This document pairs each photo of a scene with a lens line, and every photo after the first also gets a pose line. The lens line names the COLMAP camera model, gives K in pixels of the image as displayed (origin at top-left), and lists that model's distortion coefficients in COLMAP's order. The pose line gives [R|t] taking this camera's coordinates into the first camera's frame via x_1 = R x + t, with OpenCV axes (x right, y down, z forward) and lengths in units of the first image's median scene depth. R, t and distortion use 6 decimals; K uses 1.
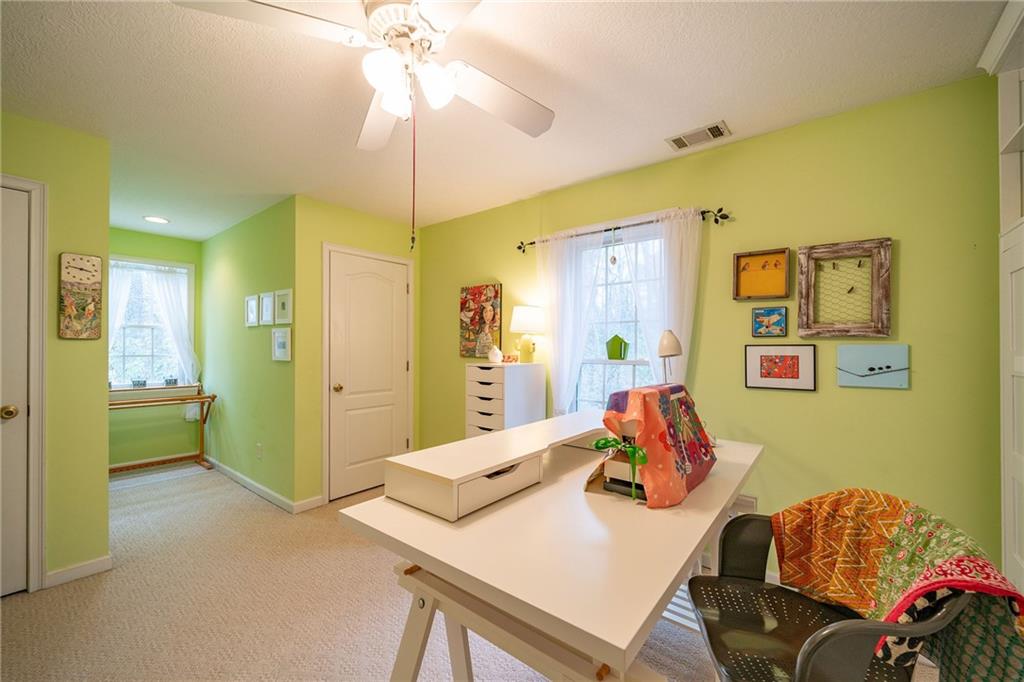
lens RADIAL K [[417.3, 0, 512.0], [0, 417.3, 341.0], [0, 0, 1]] dist [-0.009576, -0.000153]
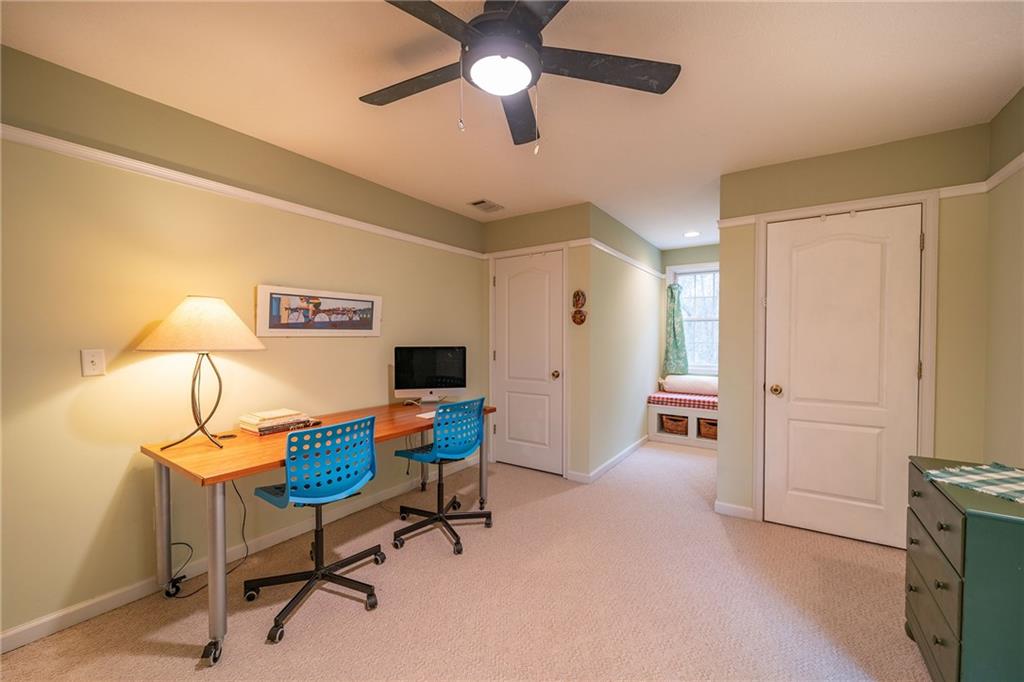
lens RADIAL K [[417.3, 0, 512.0], [0, 417.3, 341.0], [0, 0, 1]] dist [-0.009576, -0.000153]
pose [[0.080980, 0.008036, -0.996683, 0.359519], [0.010347, 0.999907, 0.008902, 0.004680], [0.996662, -0.011033, 0.080889, 0.417518]]
